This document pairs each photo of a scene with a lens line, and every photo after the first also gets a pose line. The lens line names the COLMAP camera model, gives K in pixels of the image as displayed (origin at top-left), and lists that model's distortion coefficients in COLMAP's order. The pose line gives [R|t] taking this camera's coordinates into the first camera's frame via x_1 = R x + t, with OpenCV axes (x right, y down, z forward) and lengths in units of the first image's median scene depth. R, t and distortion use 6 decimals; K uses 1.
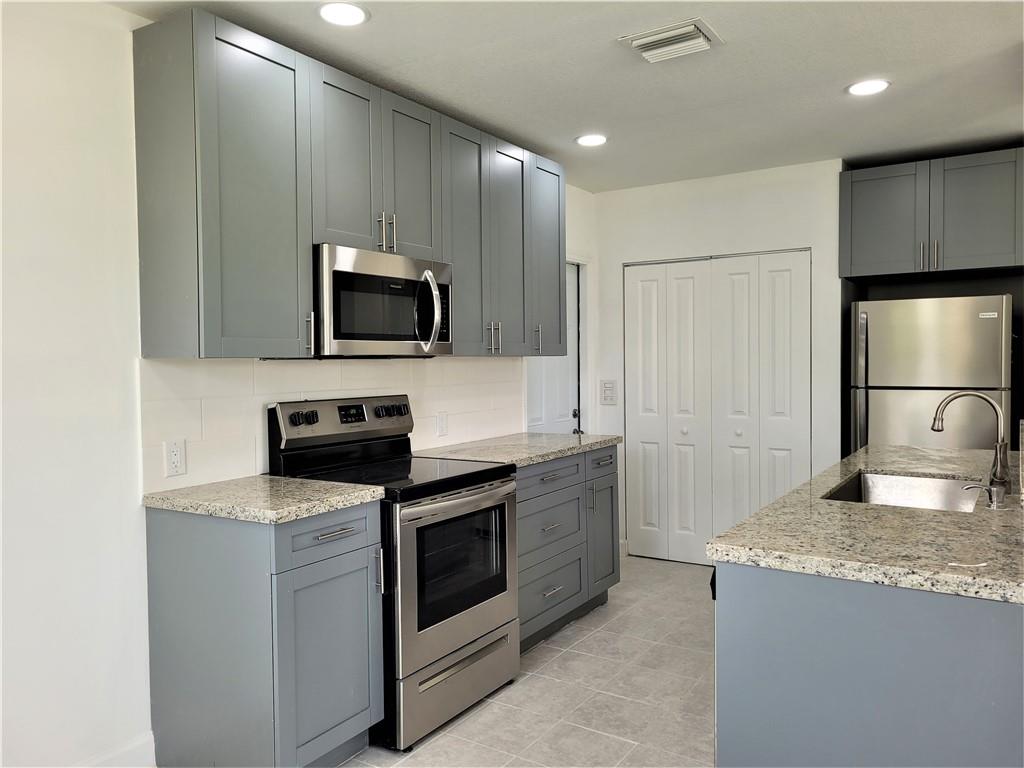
lens RADIAL K [[774.4, 0, 505.6], [0, 774.4, 381.7], [0, 0, 1]] dist [0.059512, -0.043879]
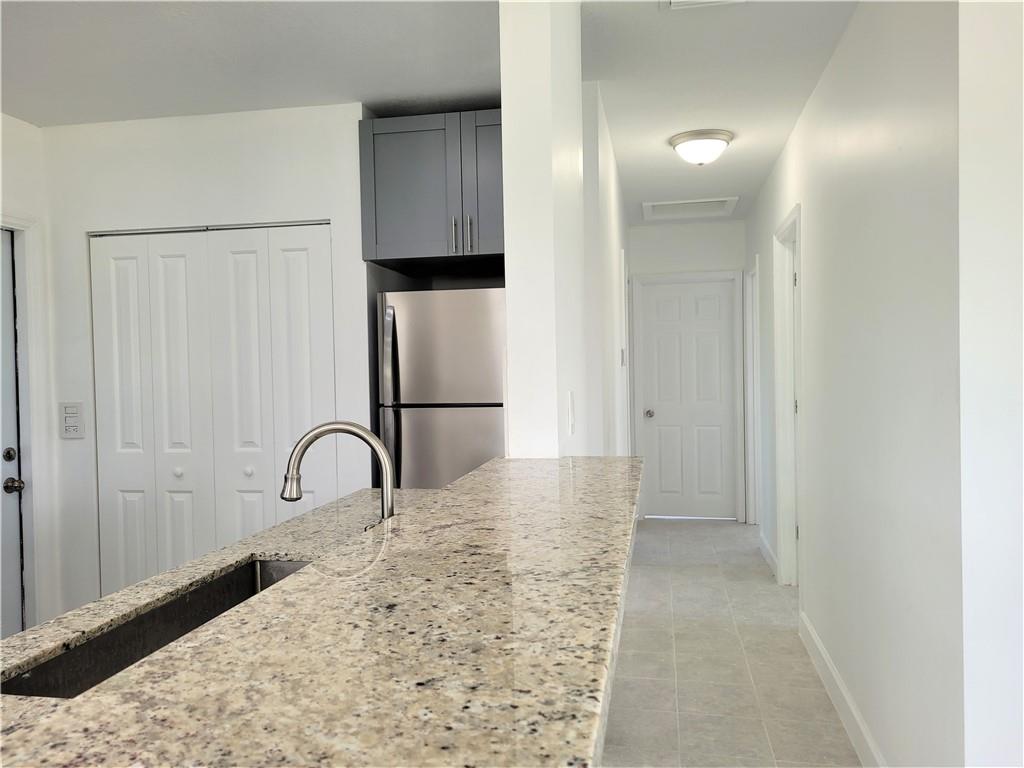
lens RADIAL K [[774.4, 0, 507.5], [0, 774.4, 379.4], [0, 0, 1]] dist [0.059512, -0.043879]
pose [[0.928376, -0.013974, 0.371380, 0.399411], [0.021152, 0.999660, -0.015261, -0.006387], [-0.371041, 0.022023, 0.928355, 0.371045]]
